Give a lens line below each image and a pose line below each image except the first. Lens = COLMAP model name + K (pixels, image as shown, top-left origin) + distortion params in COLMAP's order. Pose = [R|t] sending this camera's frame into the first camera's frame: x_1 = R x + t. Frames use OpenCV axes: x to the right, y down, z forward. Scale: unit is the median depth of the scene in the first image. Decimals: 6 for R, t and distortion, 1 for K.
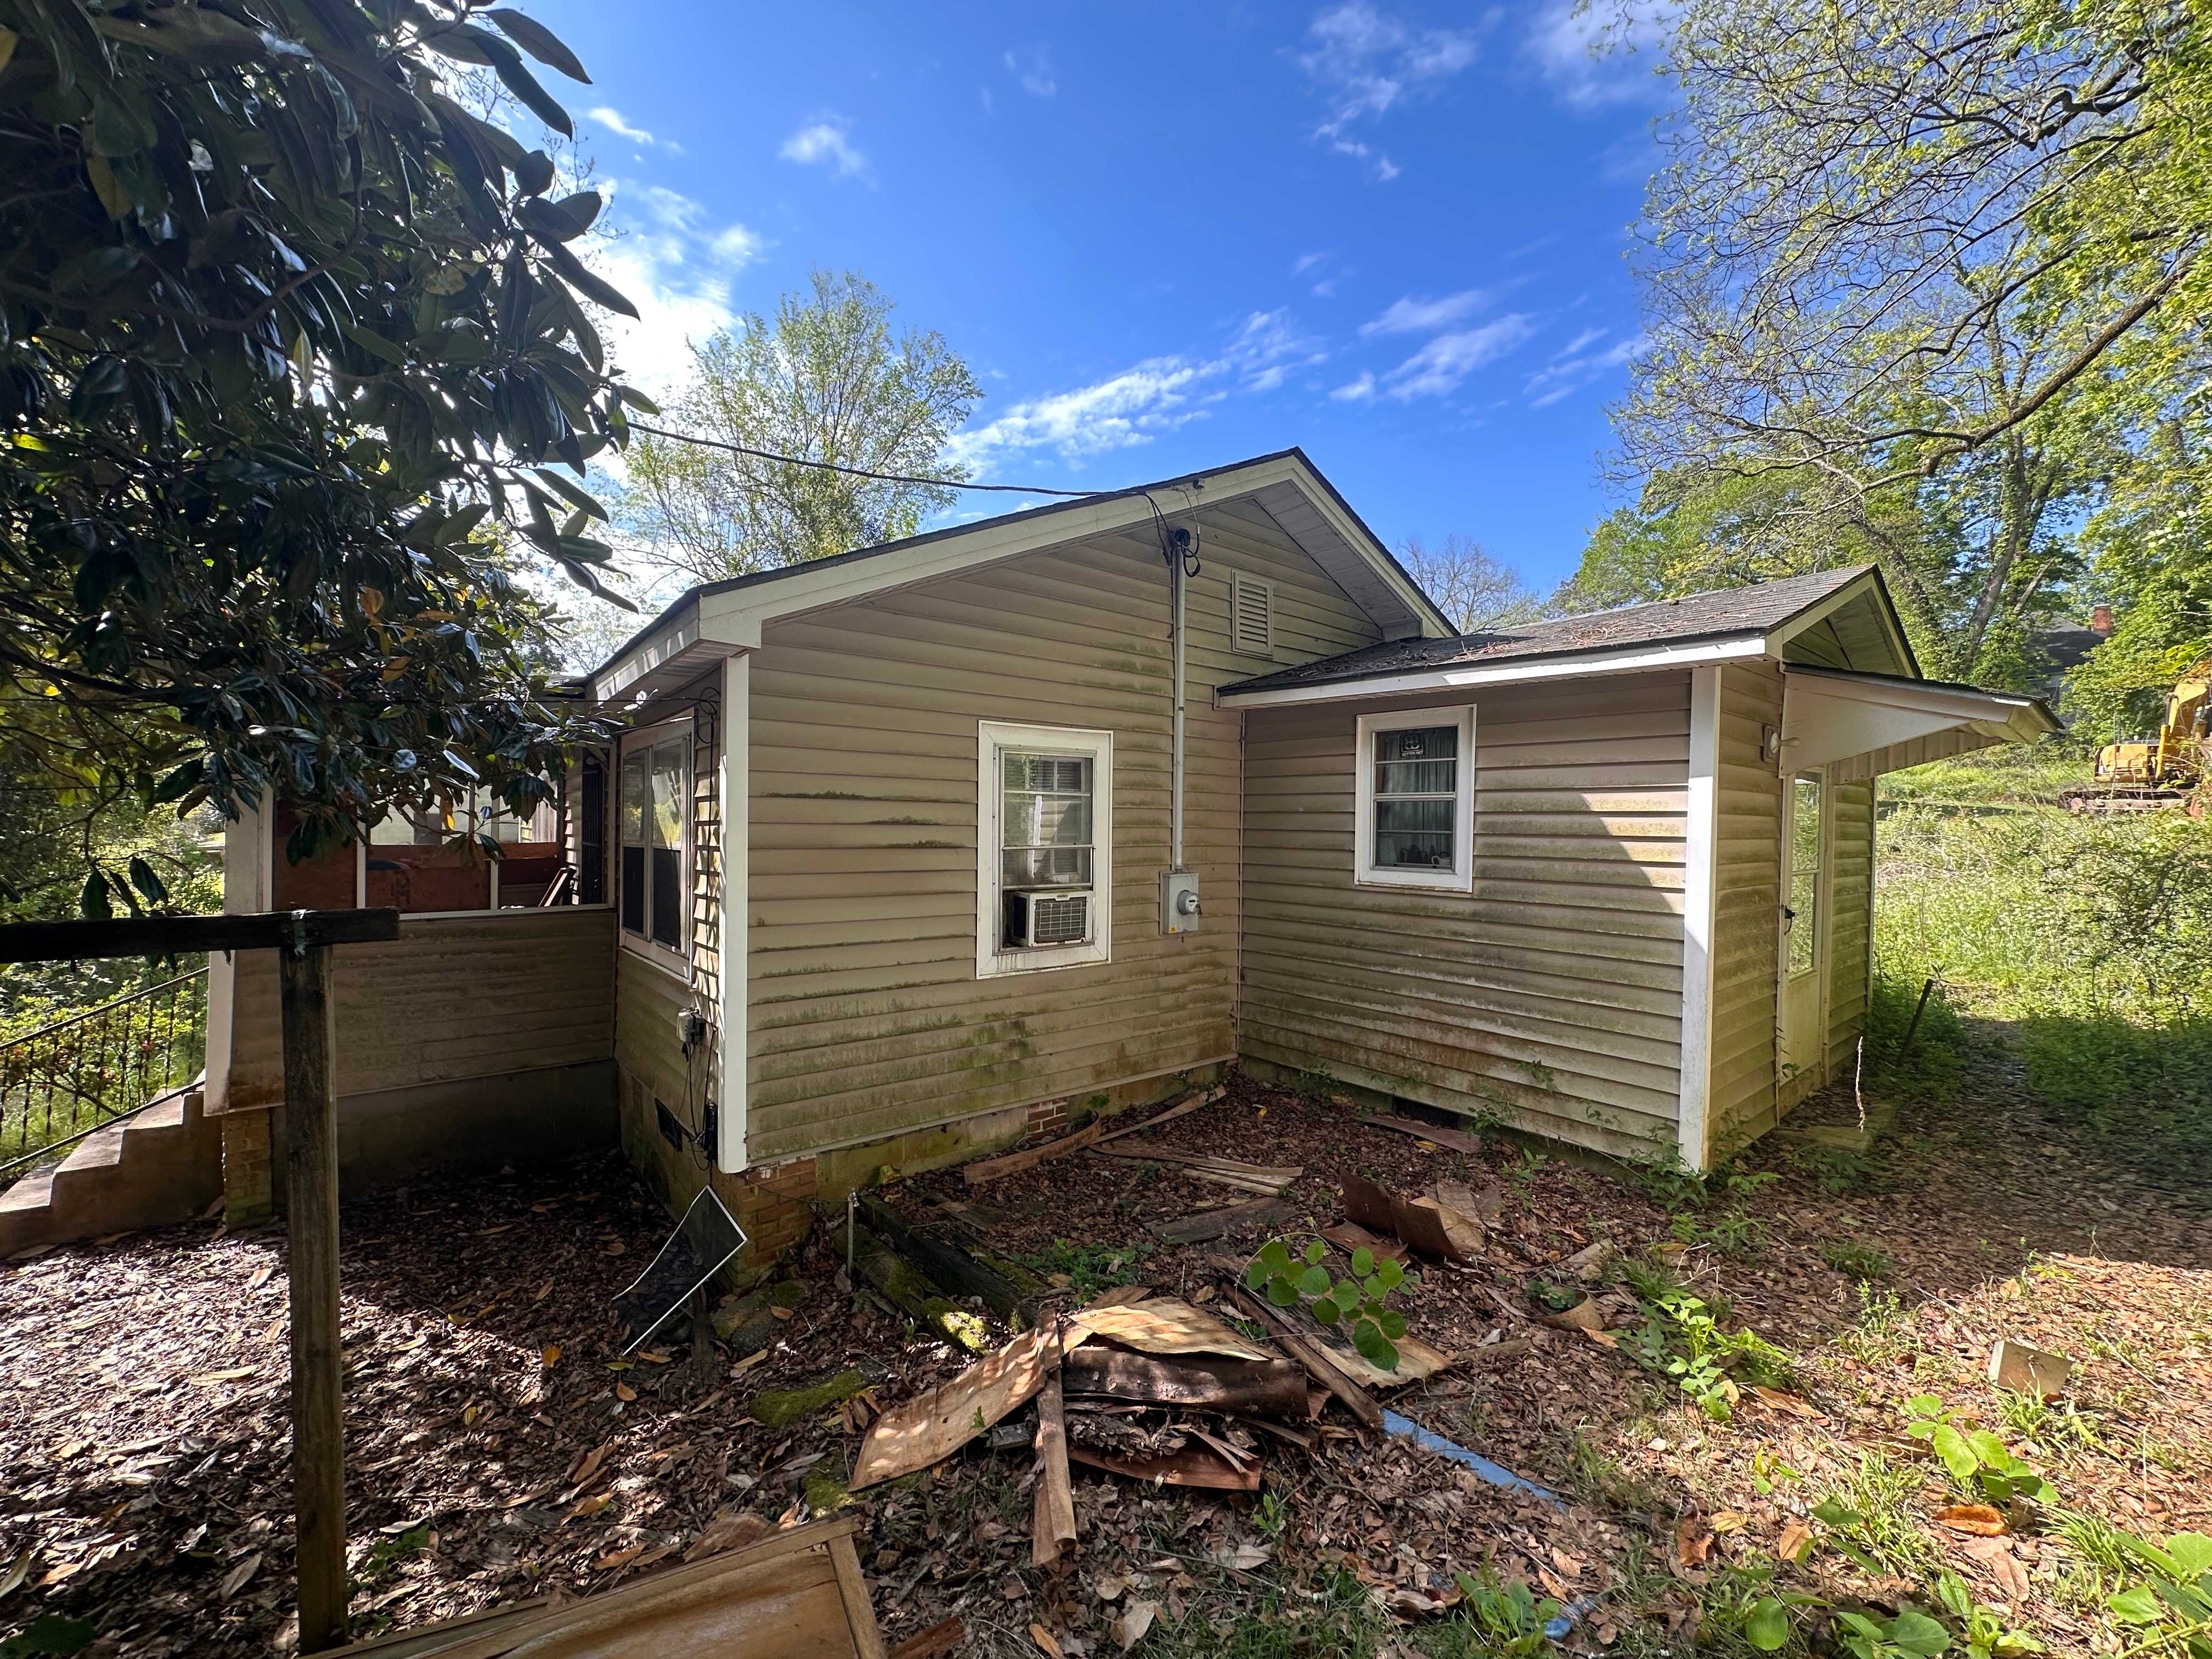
lens RADIAL K [[880.5, 0, 1103.7], [0, 880.5, 834.0], [0, 0, 1]] dist [-0.000666, 0.000084]
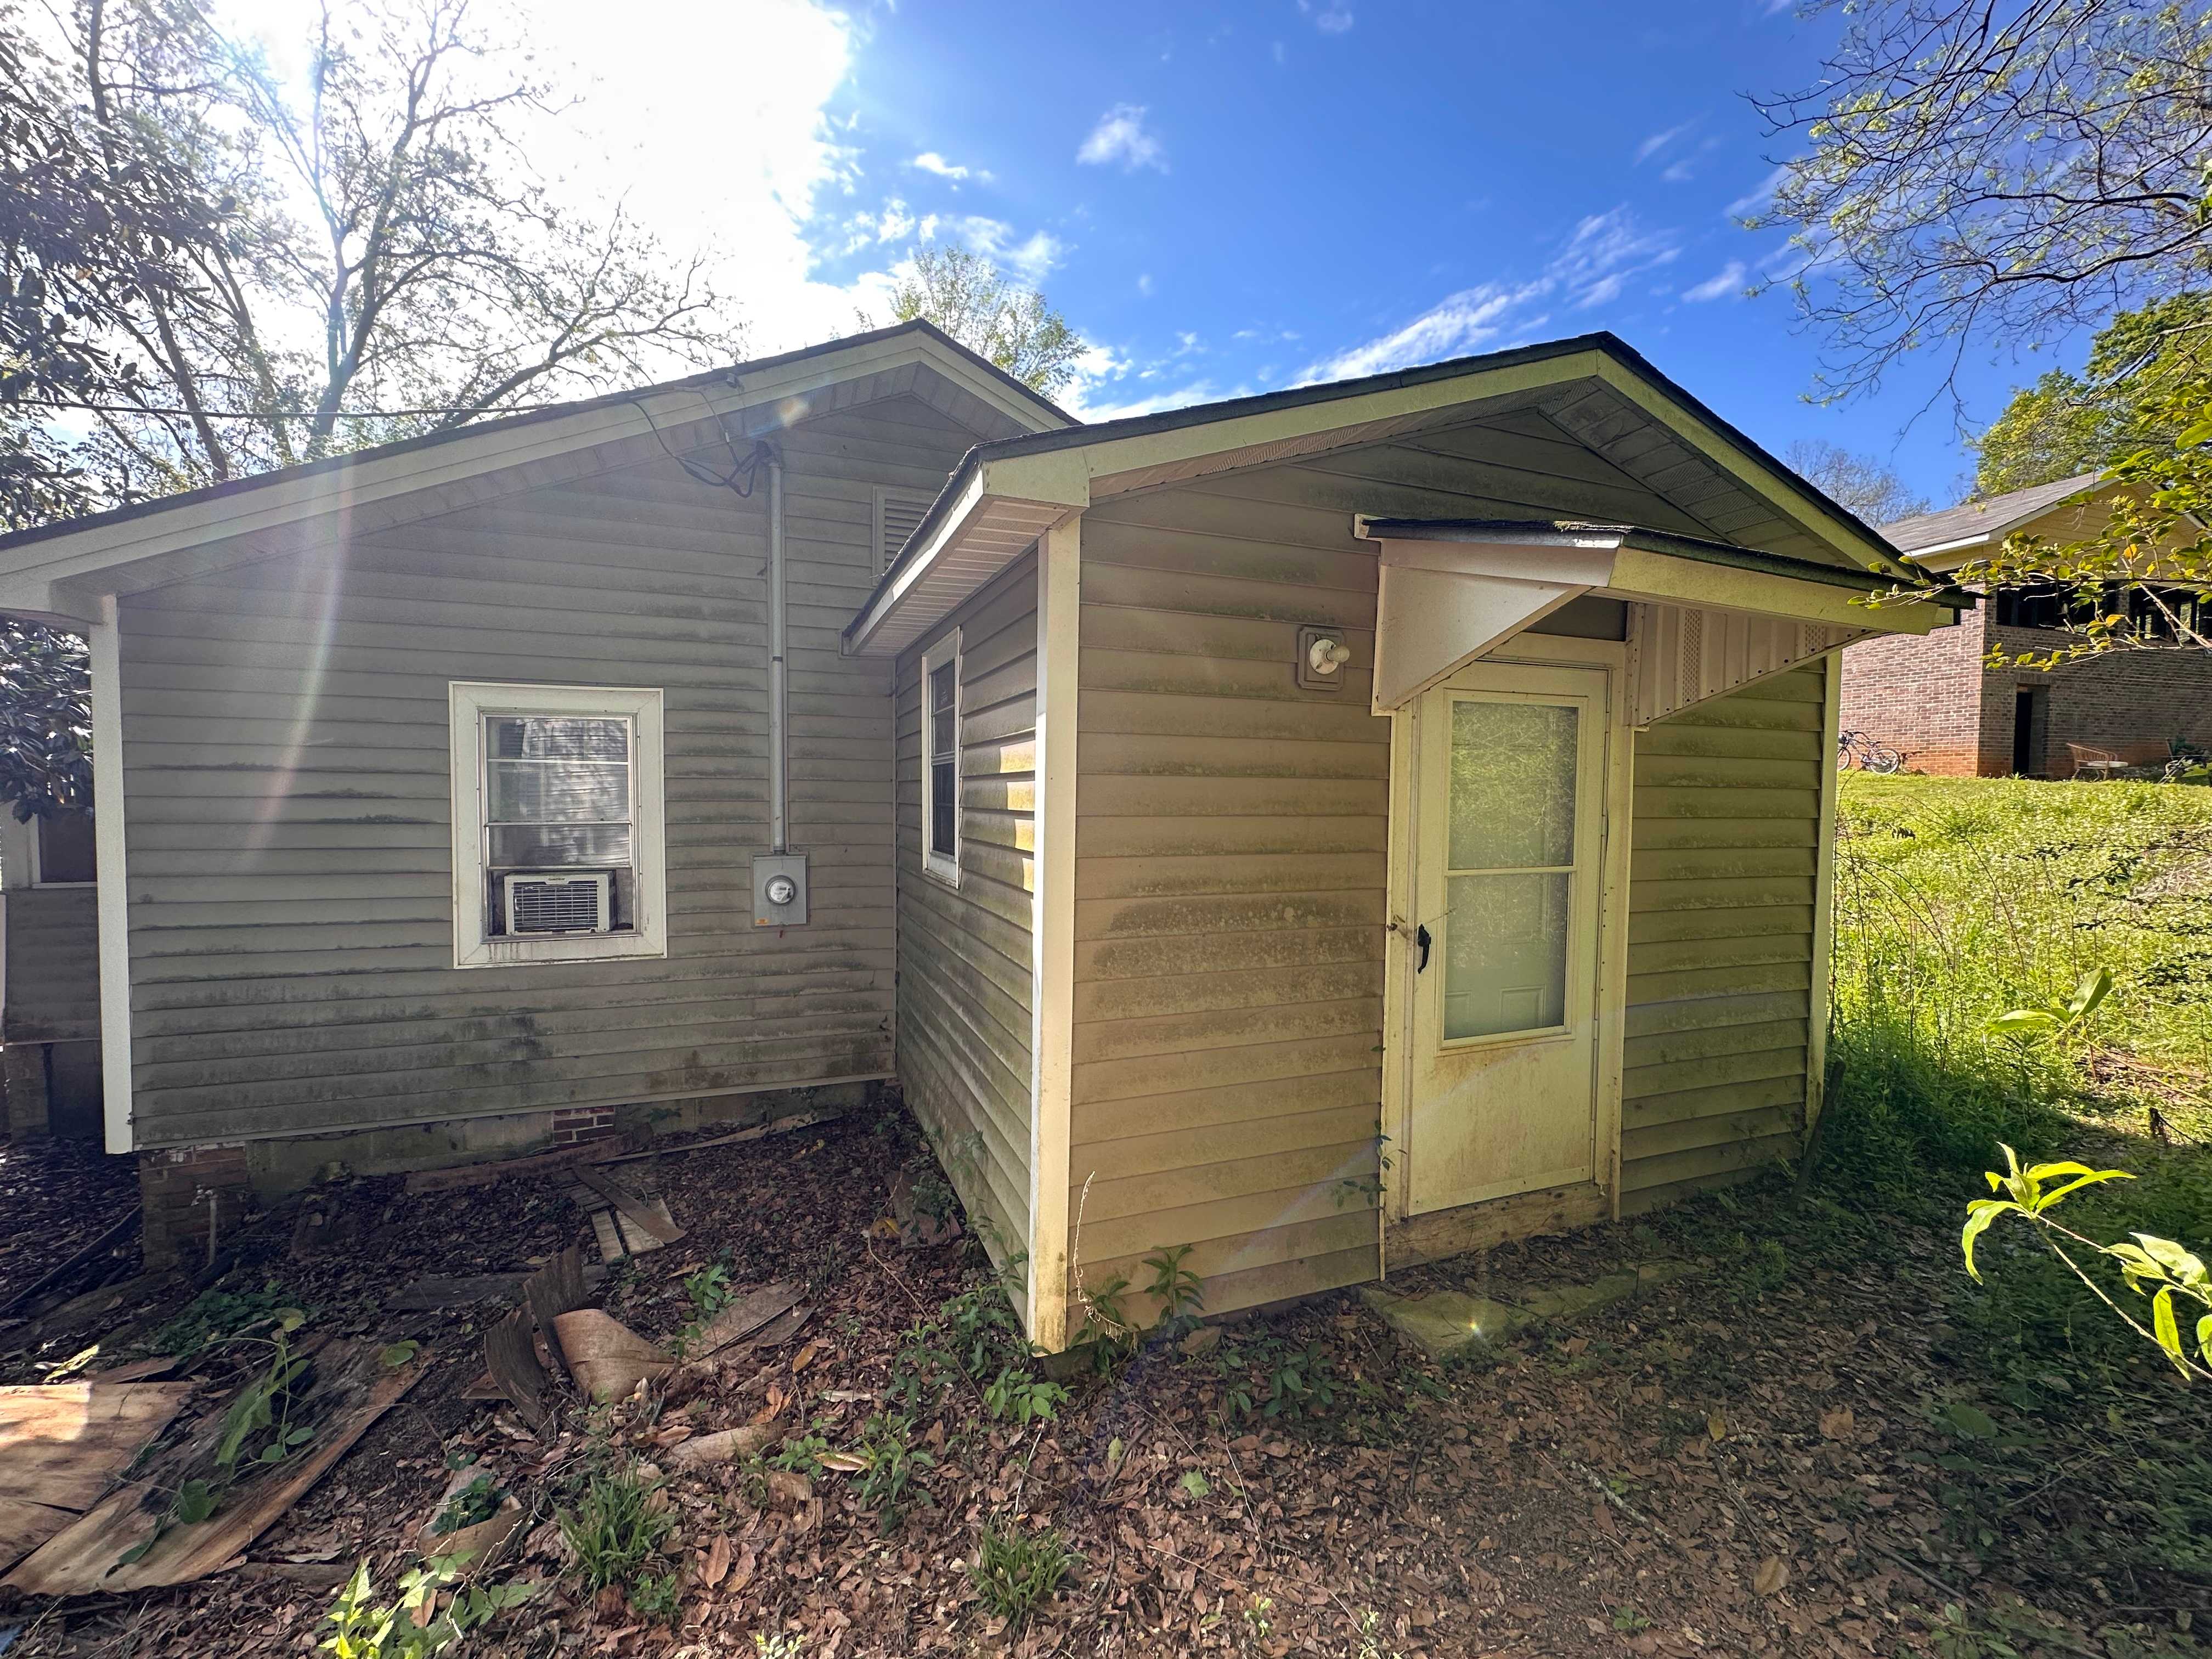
lens RADIAL K [[880.5, 0, 1106.6], [0, 880.5, 836.1], [0, 0, 1]] dist [-0.000666, 0.000084]
pose [[0.948365, 0.010200, -0.317016, 0.766126], [-0.001354, 0.999604, 0.028113, 0.002401], [0.317178, -0.026232, 0.948003, 0.355000]]
